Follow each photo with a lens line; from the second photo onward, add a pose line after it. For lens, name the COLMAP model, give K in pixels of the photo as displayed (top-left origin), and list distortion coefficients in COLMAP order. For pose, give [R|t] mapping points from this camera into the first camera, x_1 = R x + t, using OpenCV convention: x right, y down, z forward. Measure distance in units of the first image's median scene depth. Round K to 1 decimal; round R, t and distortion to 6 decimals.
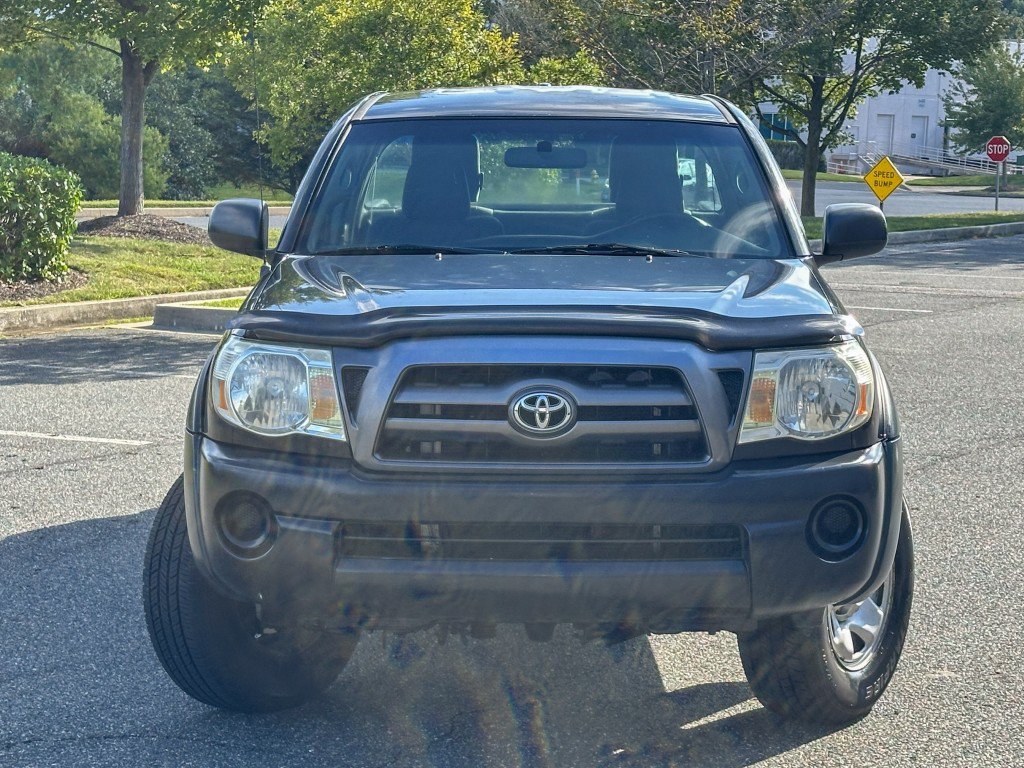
lens RADIAL K [[2215.8, 0, 512.0], [0, 2215.8, 384.0], [0, 0, 1]] dist [0.117142, 0.301267]
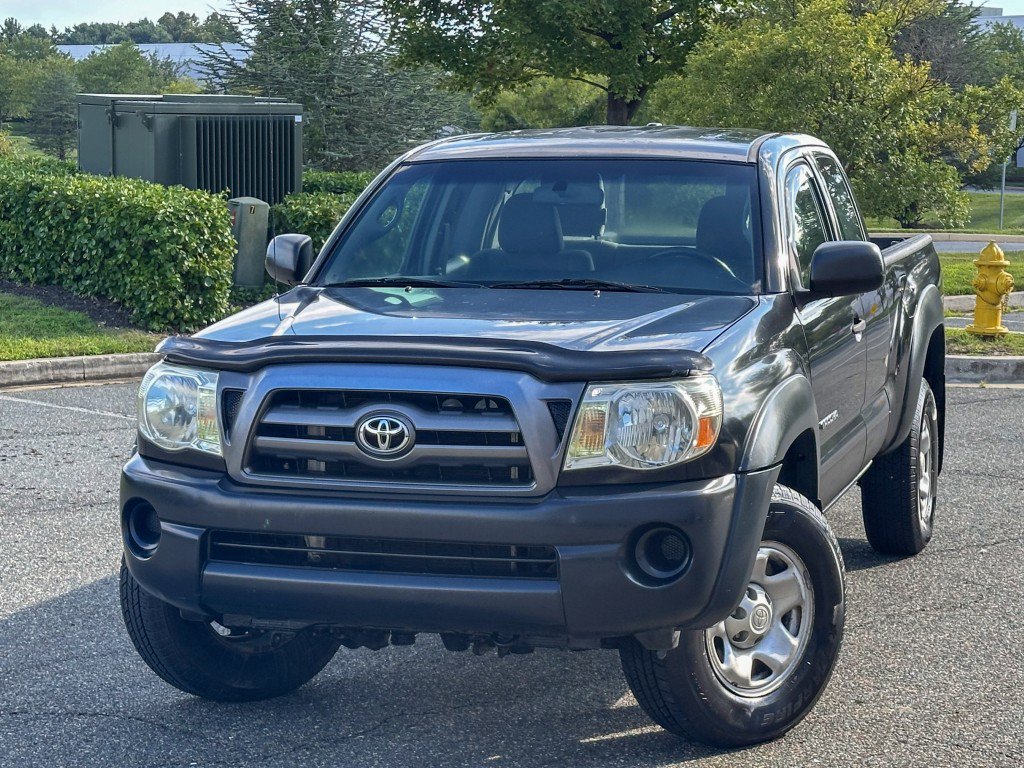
lens RADIAL K [[2215.8, 0, 512.0], [0, 2215.8, 384.0], [0, 0, 1]] dist [0.117142, 0.301267]
pose [[0.956479, 0.022599, -0.290924, 0.383714], [-0.025842, 0.999639, -0.007309, -0.005758], [0.290654, 0.014509, 0.956718, -0.016704]]
